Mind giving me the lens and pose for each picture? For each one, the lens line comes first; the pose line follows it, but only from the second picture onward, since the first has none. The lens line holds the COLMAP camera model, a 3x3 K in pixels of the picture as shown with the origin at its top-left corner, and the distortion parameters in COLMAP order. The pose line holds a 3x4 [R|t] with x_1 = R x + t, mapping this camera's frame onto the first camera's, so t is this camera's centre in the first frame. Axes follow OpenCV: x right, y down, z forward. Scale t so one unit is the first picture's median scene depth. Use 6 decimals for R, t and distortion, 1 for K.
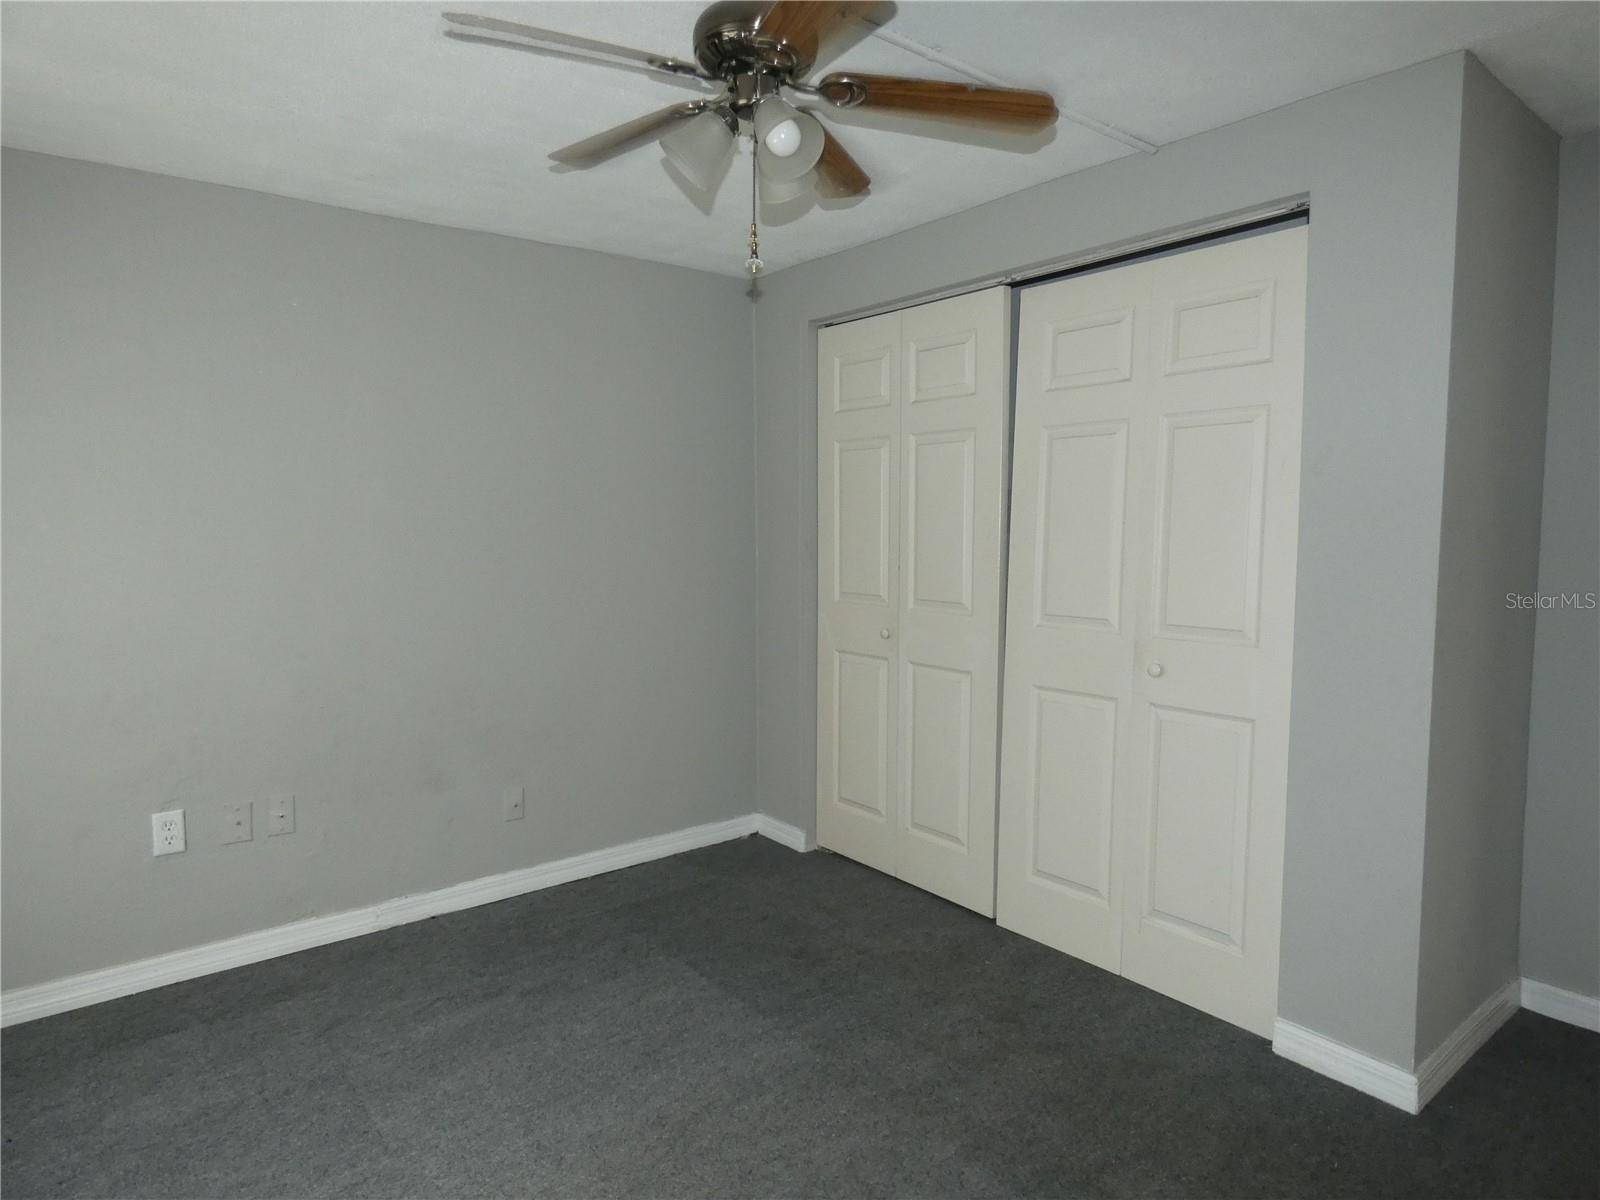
lens RADIAL K [[969.0, 0, 799.2], [0, 969.0, 590.4], [0, 0, 1]] dist [-0.006023, 0.003422]
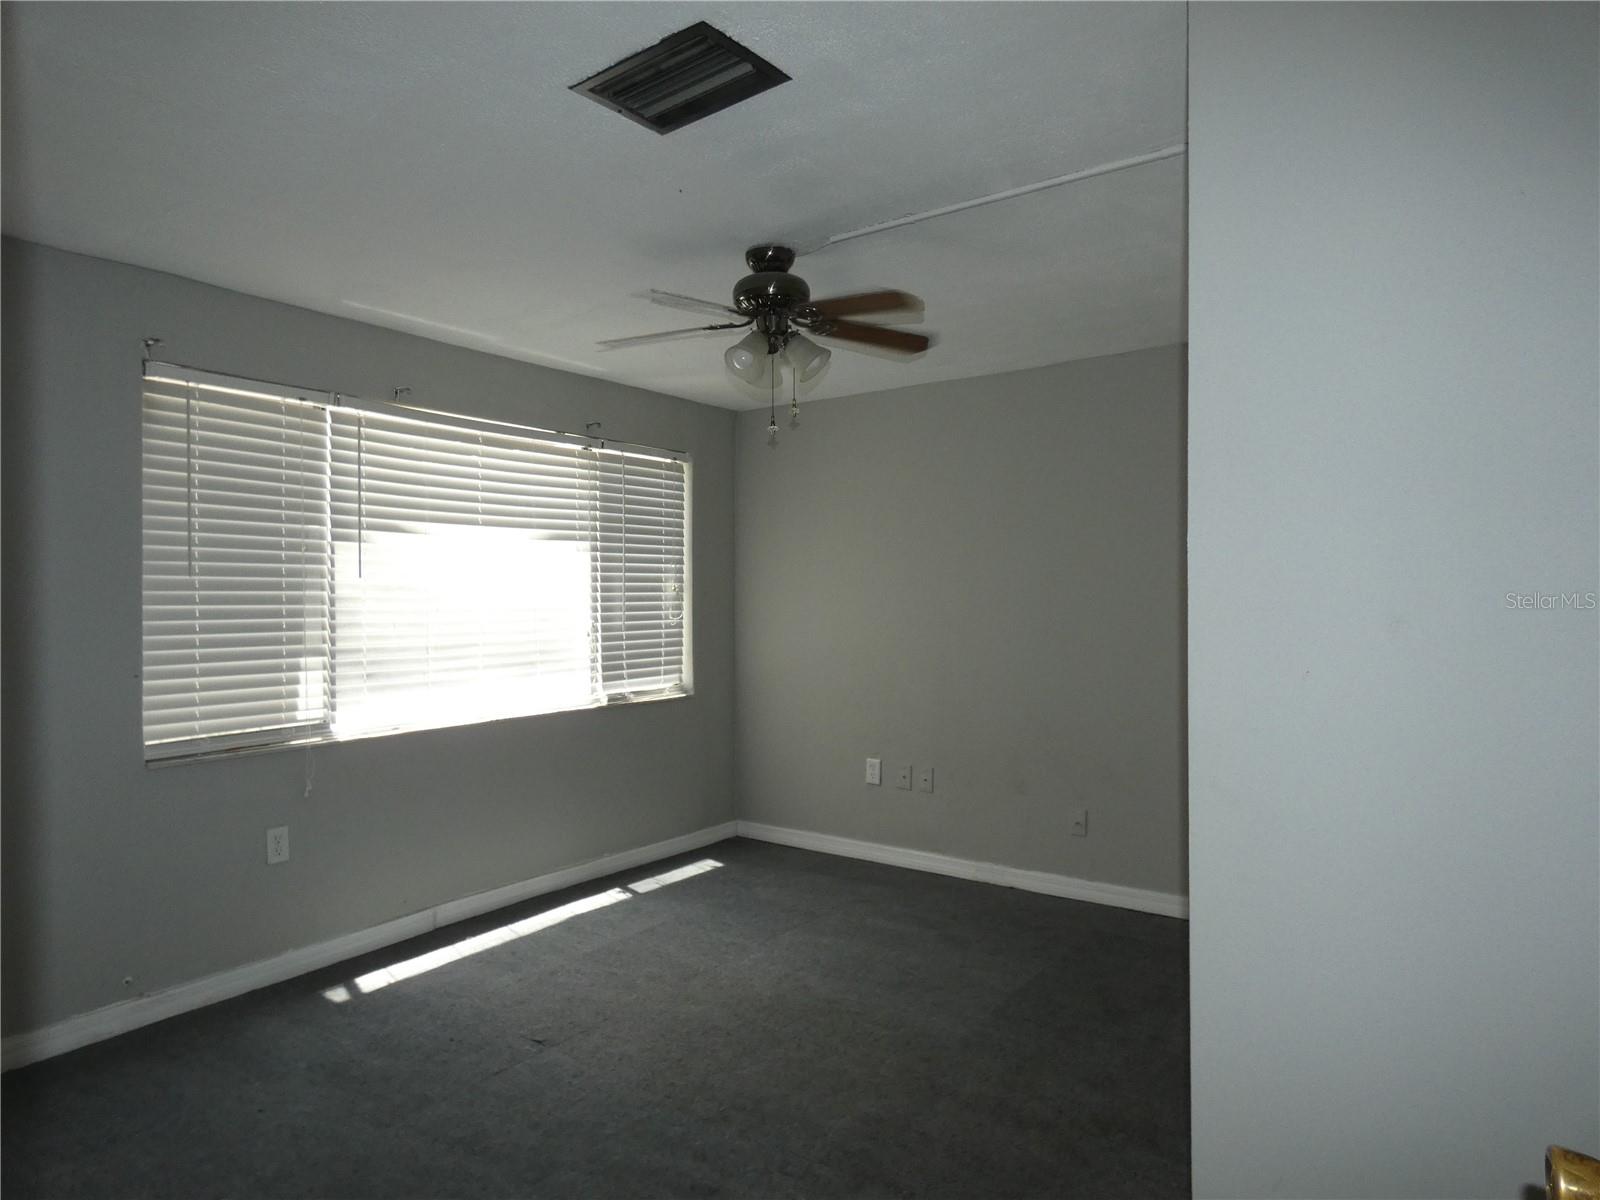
lens RADIAL K [[969.0, 0, 797.7], [0, 969.0, 603.2], [0, 0, 1]] dist [-0.006023, 0.003422]
pose [[0.246503, 0.010669, -0.969083, 0.908299], [-0.062106, 0.998058, -0.004810, -0.026558], [0.967150, 0.061372, 0.246687, 0.407210]]
